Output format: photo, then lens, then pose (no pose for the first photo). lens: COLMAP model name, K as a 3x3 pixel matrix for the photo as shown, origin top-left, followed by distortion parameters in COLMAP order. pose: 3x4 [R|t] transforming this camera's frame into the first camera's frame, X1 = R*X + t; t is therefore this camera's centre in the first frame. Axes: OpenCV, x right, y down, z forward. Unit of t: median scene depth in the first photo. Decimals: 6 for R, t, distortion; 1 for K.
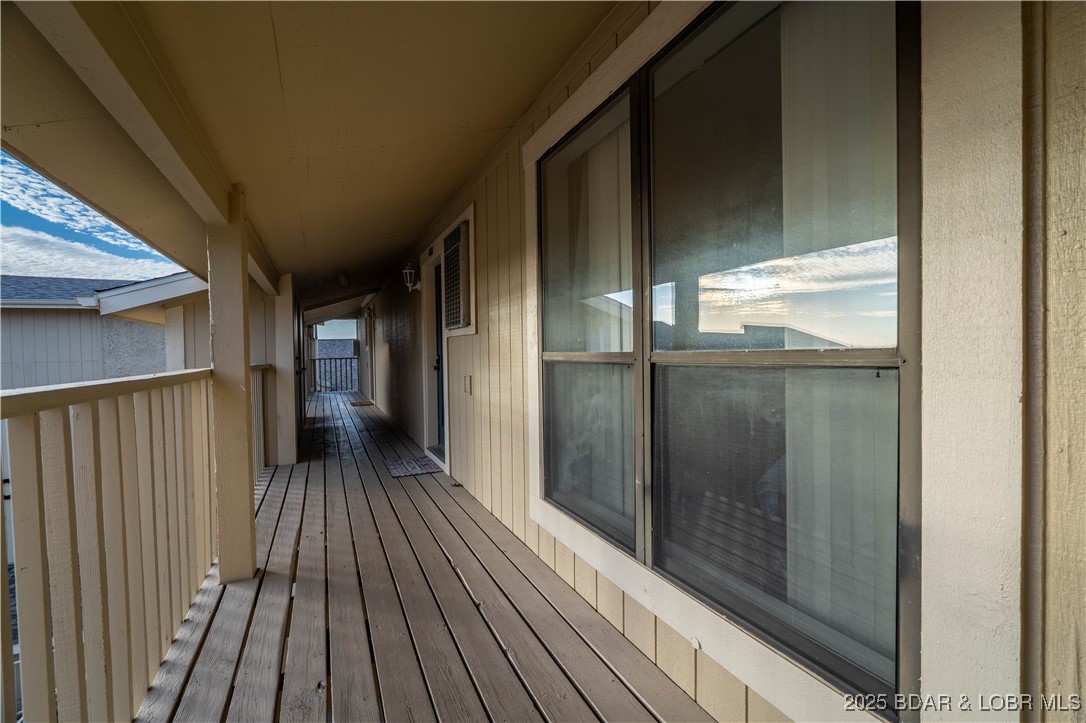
lens RADIAL K [[482.7, 0, 544.0], [0, 482.7, 351.7], [0, 0, 1]] dist [-0.007407, 0.000719]
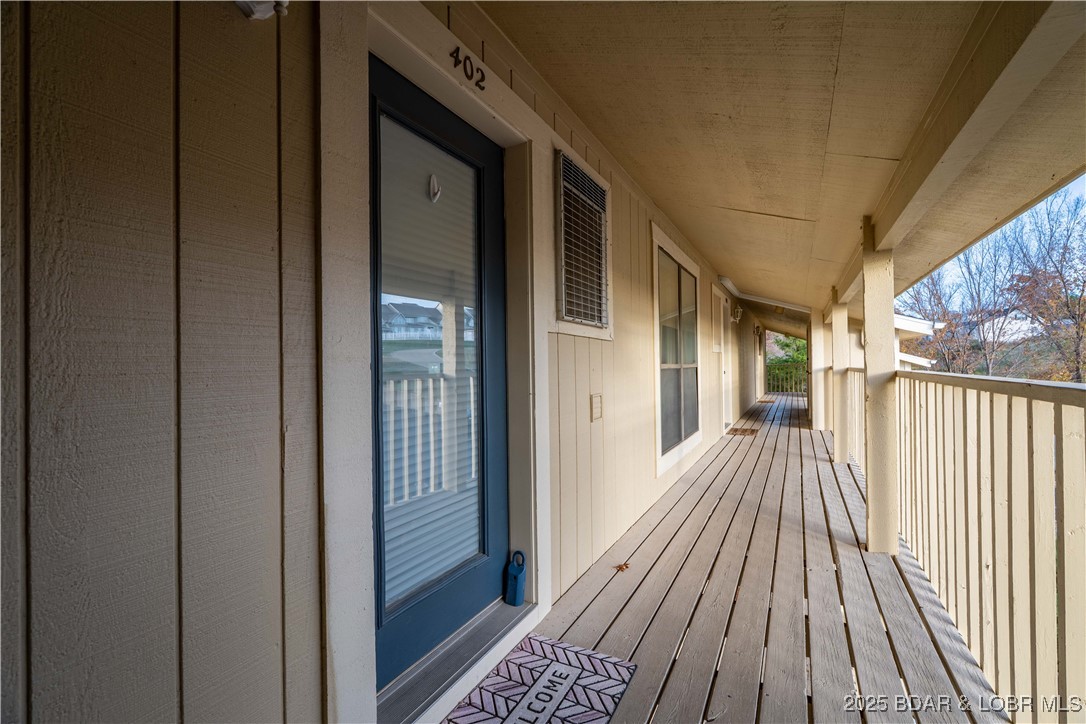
lens RADIAL K [[482.7, 0, 544.0], [0, 482.7, 352.2], [0, 0, 1]] dist [-0.007407, 0.000719]
pose [[-0.610506, 0.047305, 0.790598, -0.991855], [0.025323, 0.998870, -0.040213, 0.016680], [-0.791607, -0.004530, -0.611014, 2.171036]]
